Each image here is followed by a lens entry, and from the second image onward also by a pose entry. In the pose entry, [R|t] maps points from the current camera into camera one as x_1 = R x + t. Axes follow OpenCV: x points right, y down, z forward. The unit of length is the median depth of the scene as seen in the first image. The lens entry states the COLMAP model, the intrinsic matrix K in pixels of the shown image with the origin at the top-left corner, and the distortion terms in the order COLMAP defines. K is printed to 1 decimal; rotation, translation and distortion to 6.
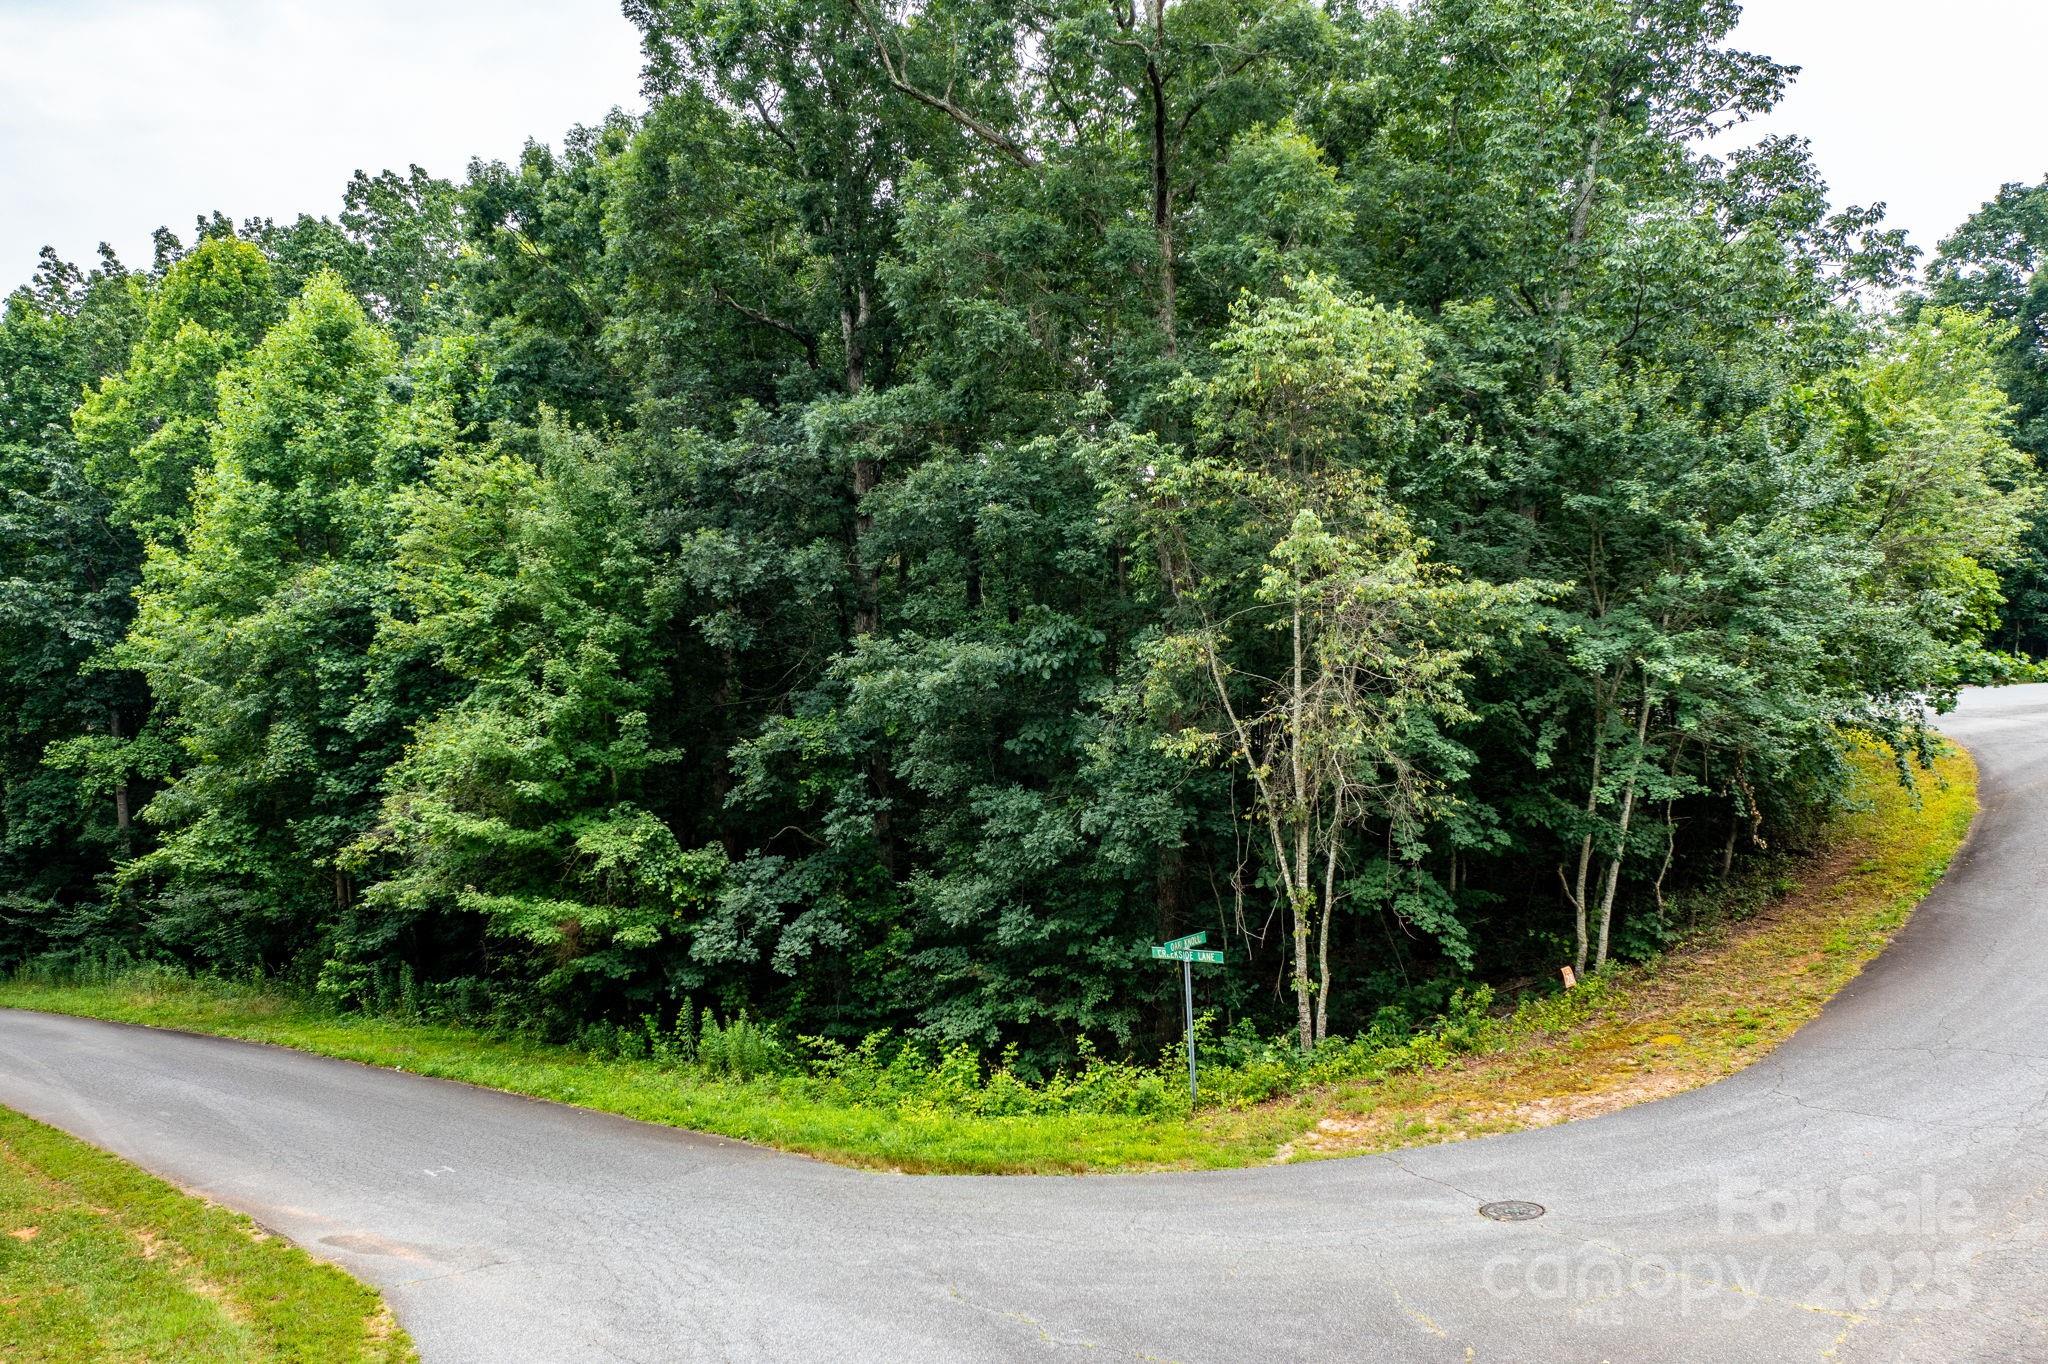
lens RADIAL K [[1609.0, 0, 1029.3], [0, 1609.0, 679.5], [0, 0, 1]] dist [-0.025675, 0.011870]
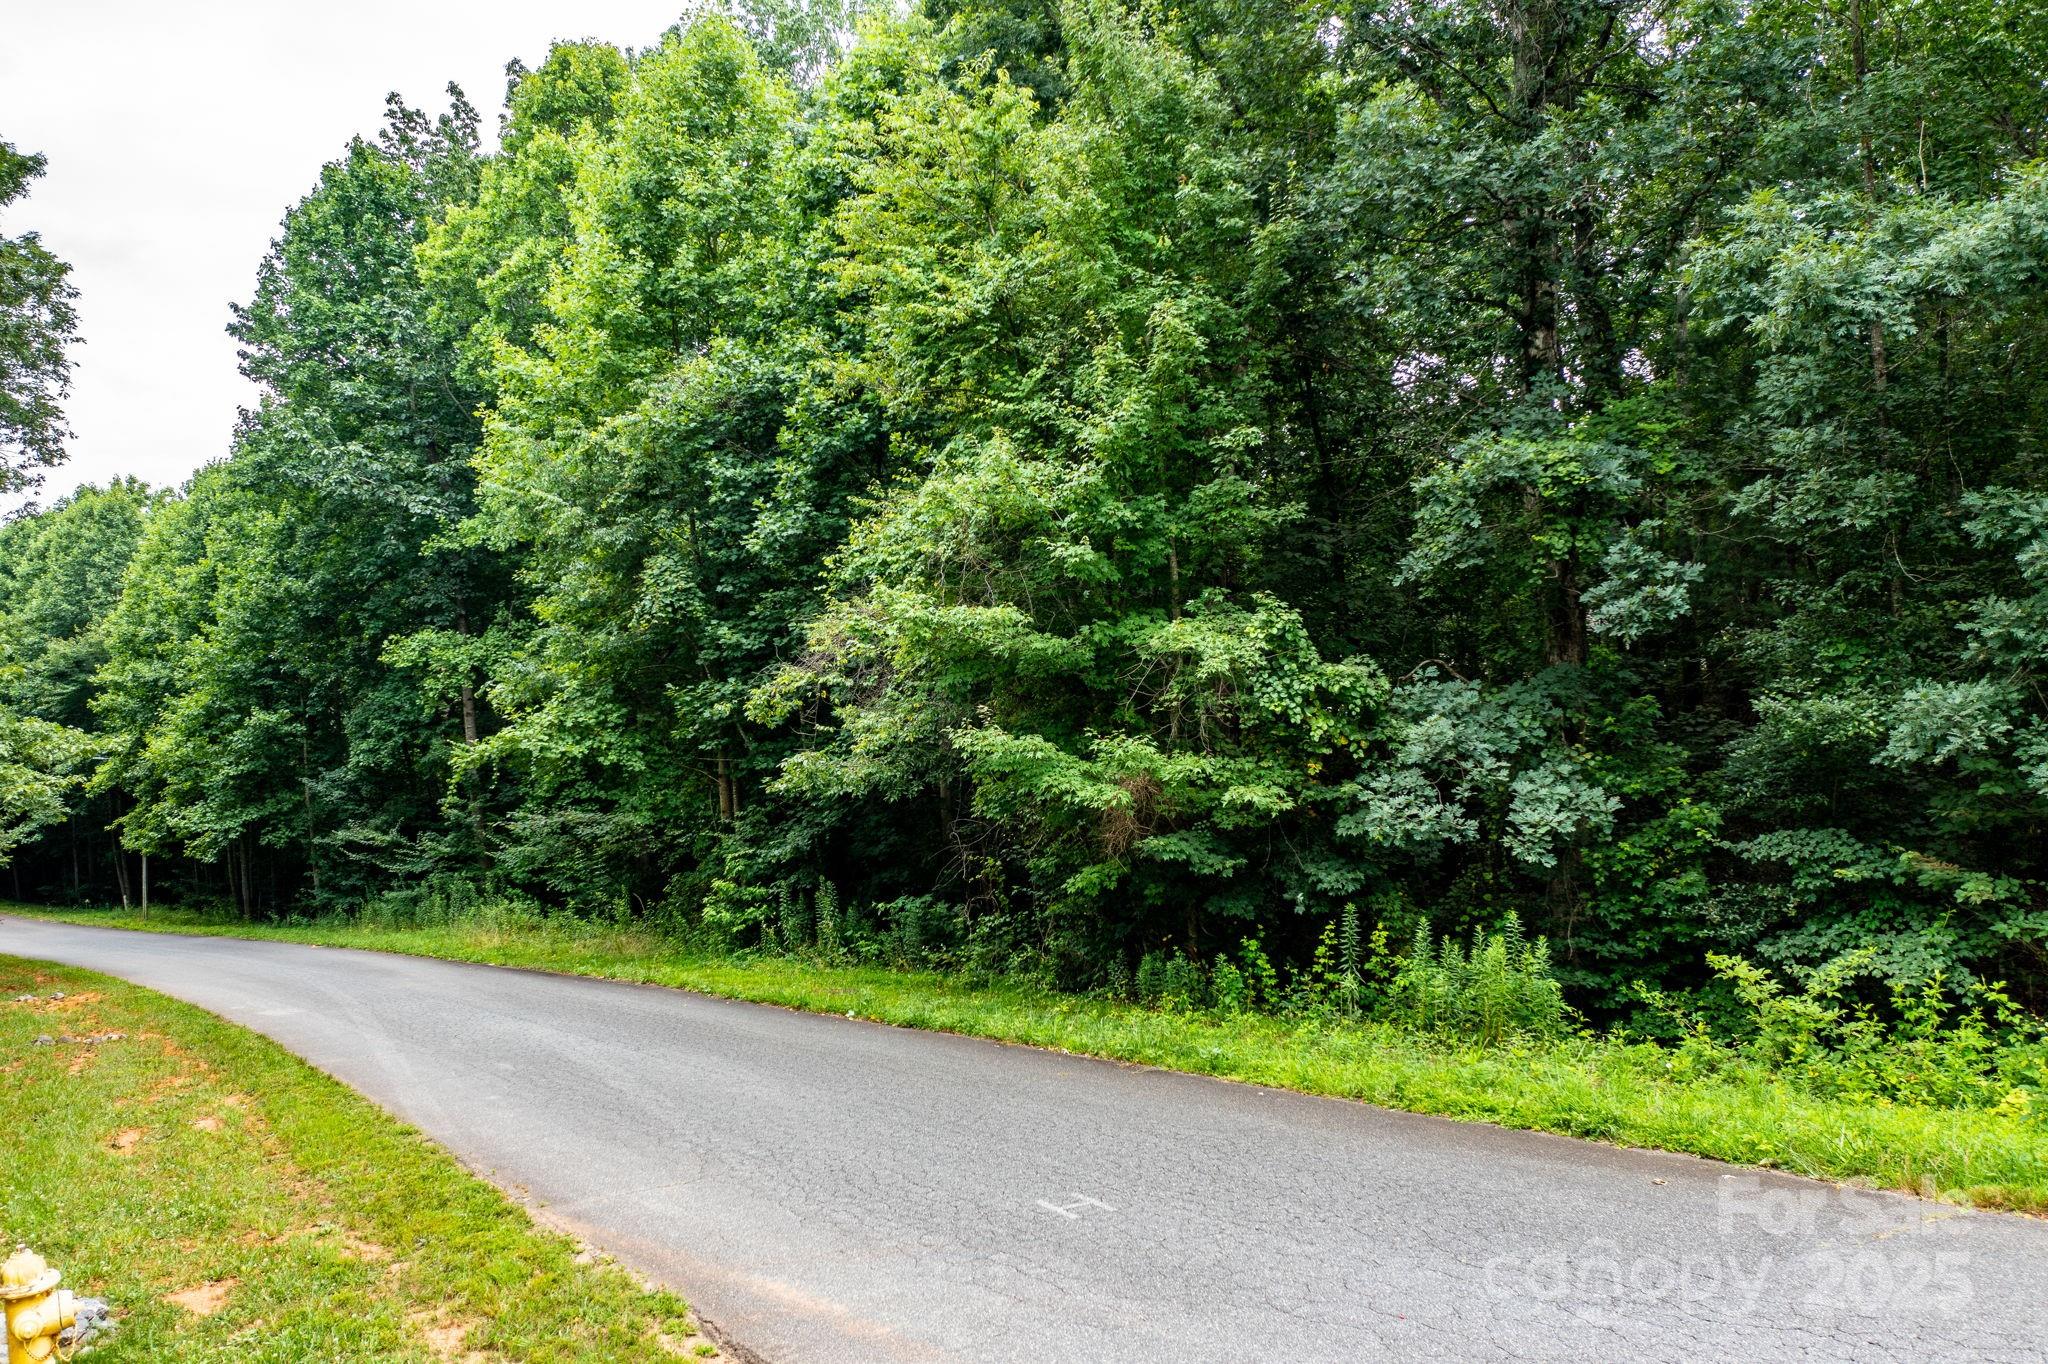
lens RADIAL K [[1609.0, 0, 1023.9], [0, 1609.0, 680.2], [0, 0, 1]] dist [-0.025675, 0.011870]
pose [[0.981708, -0.001173, -0.190392, -0.158128], [0.000040, 0.999982, -0.005953, 0.087863], [0.190395, 0.005837, 0.981690, 0.299244]]
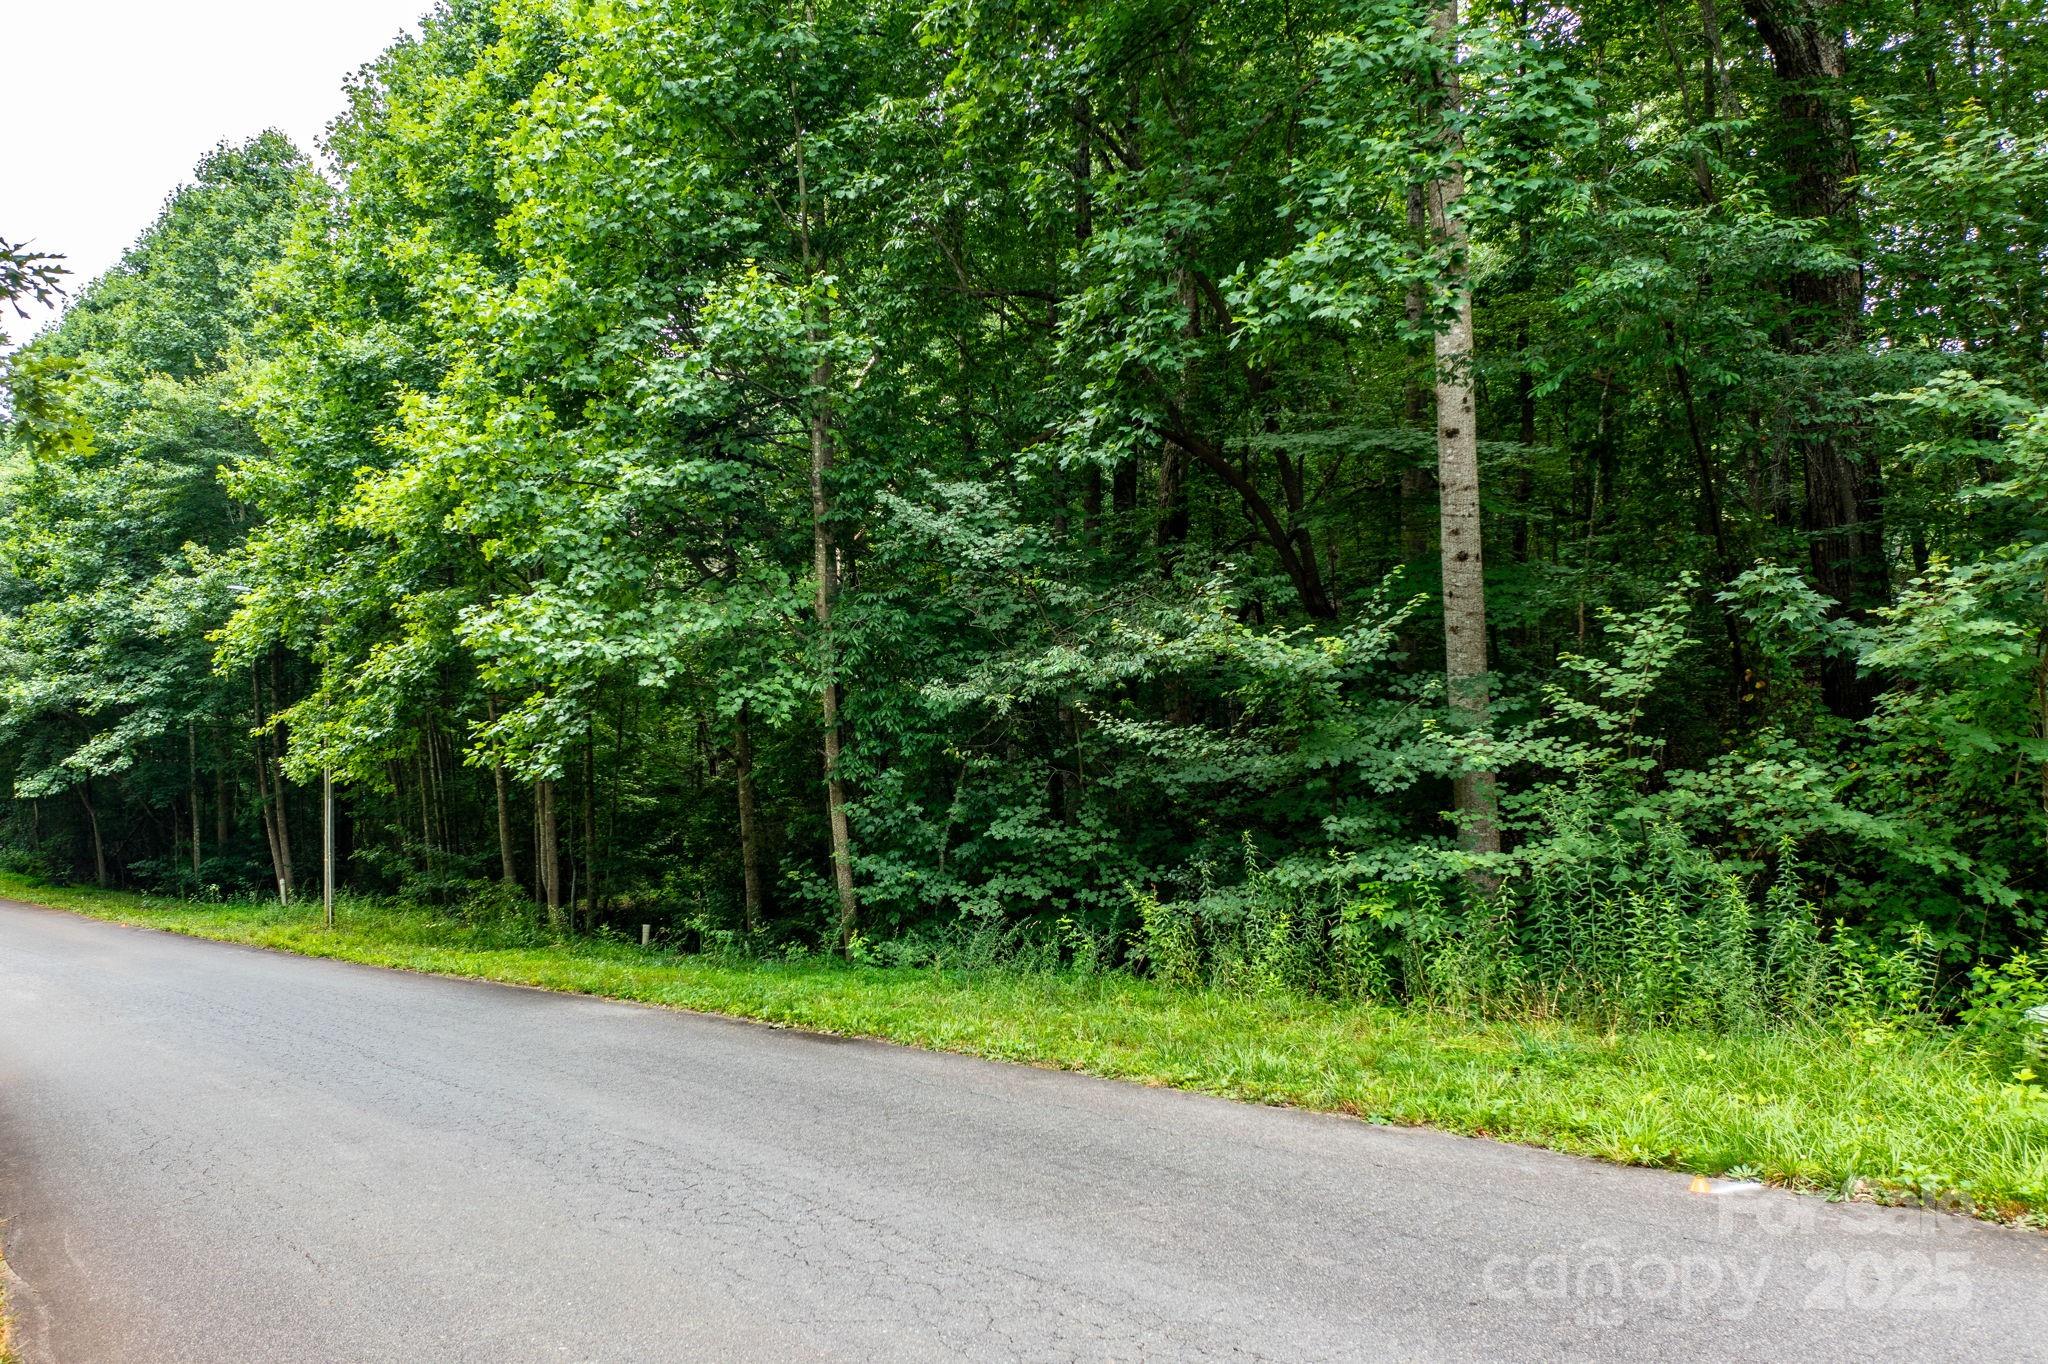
lens RADIAL K [[1609.0, 0, 1020.1], [0, 1609.0, 682.3], [0, 0, 1]] dist [-0.025675, 0.011870]
pose [[0.966513, 0.003944, -0.256588, -0.812446], [-0.006010, 0.999956, -0.007268, 0.204485], [0.256548, 0.008567, 0.966493, 1.047576]]
